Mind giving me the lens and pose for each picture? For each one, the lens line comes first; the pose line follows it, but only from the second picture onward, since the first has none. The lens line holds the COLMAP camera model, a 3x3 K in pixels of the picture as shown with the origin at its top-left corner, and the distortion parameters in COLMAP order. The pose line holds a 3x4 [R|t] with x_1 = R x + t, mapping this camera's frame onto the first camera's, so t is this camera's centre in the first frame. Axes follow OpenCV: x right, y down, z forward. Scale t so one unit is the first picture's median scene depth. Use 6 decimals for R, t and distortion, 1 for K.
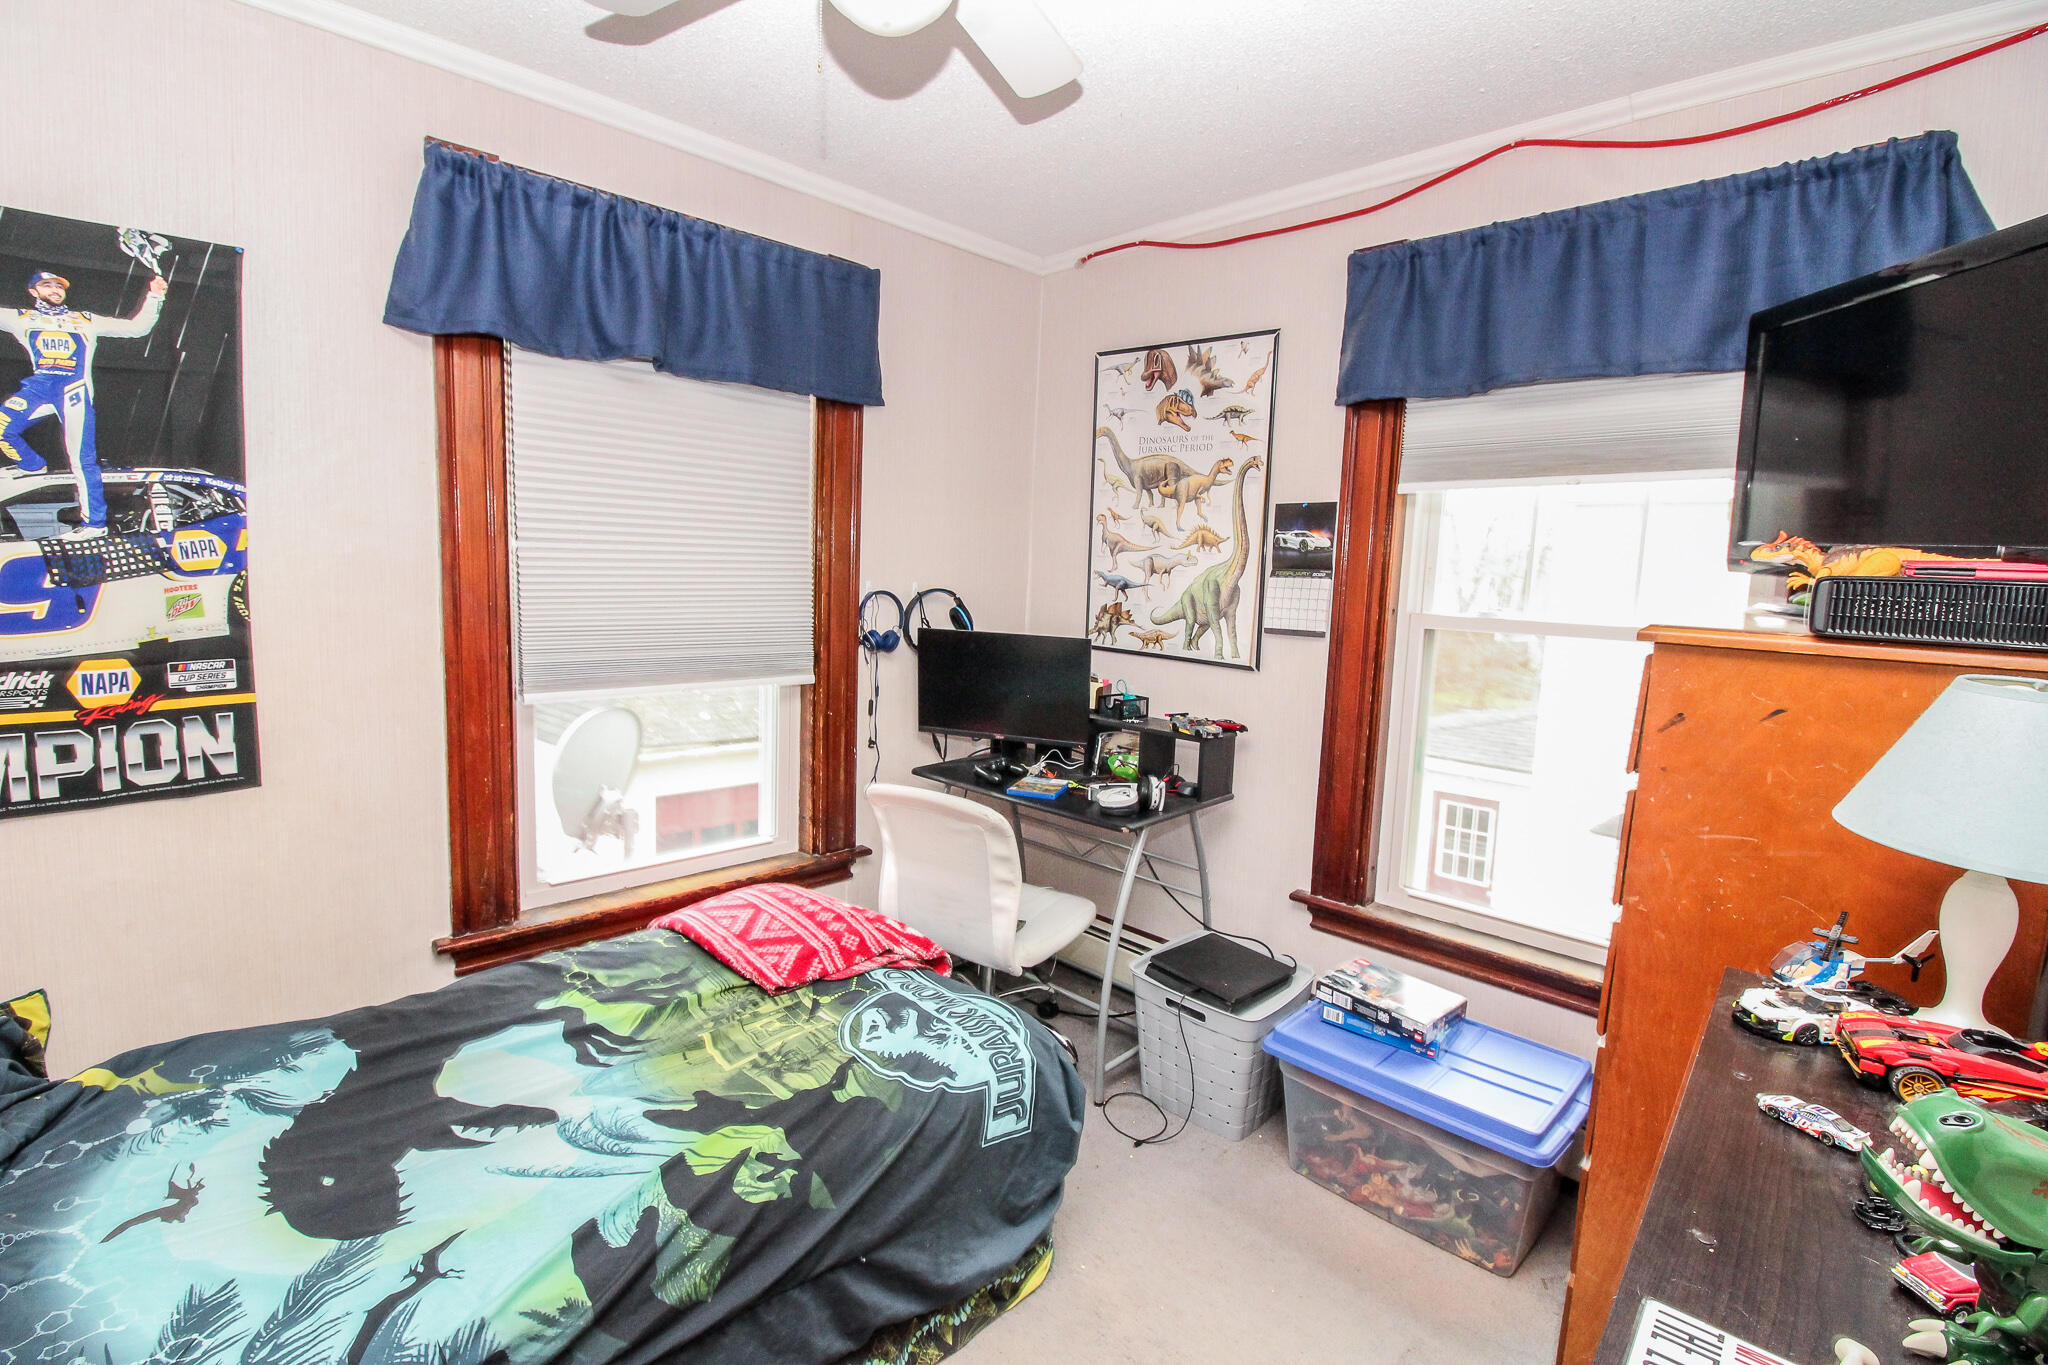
lens RADIAL K [[937.0, 0, 1013.7], [0, 937.0, 677.6], [0, 0, 1]] dist [-0.001398, -0.011746]
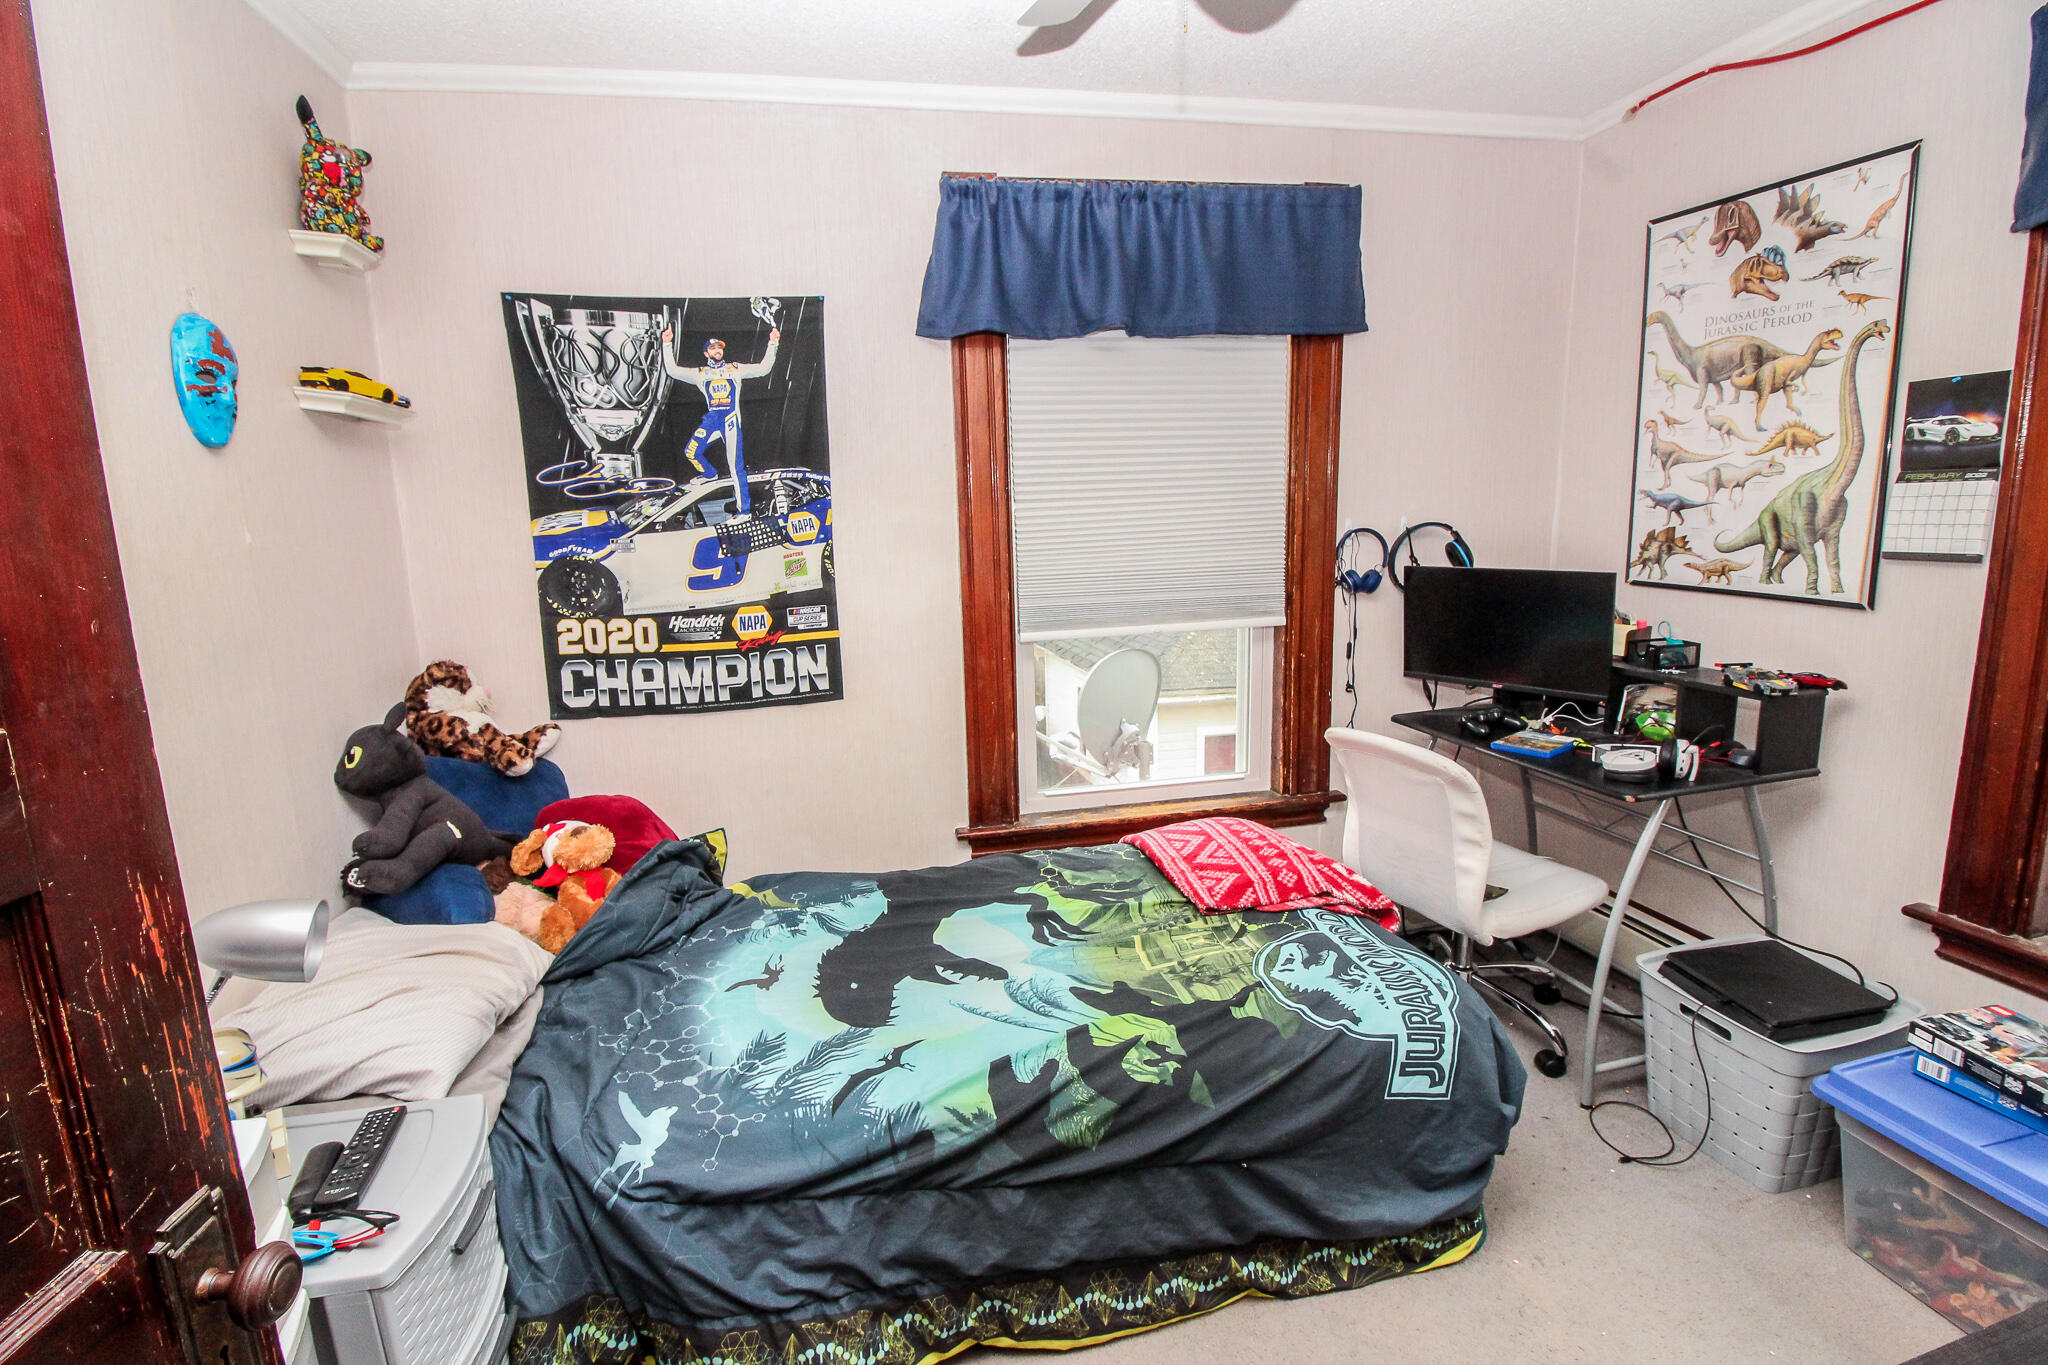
lens RADIAL K [[942.5, 0, 1010.8], [0, 942.5, 677.6], [0, 0, 1]] dist [-0.000040, -0.012272]
pose [[0.837180, 0.031570, -0.546015, 0.126361], [0.000145, 0.998320, 0.057944, 0.004845], [0.546927, -0.048588, 0.835769, -0.009418]]
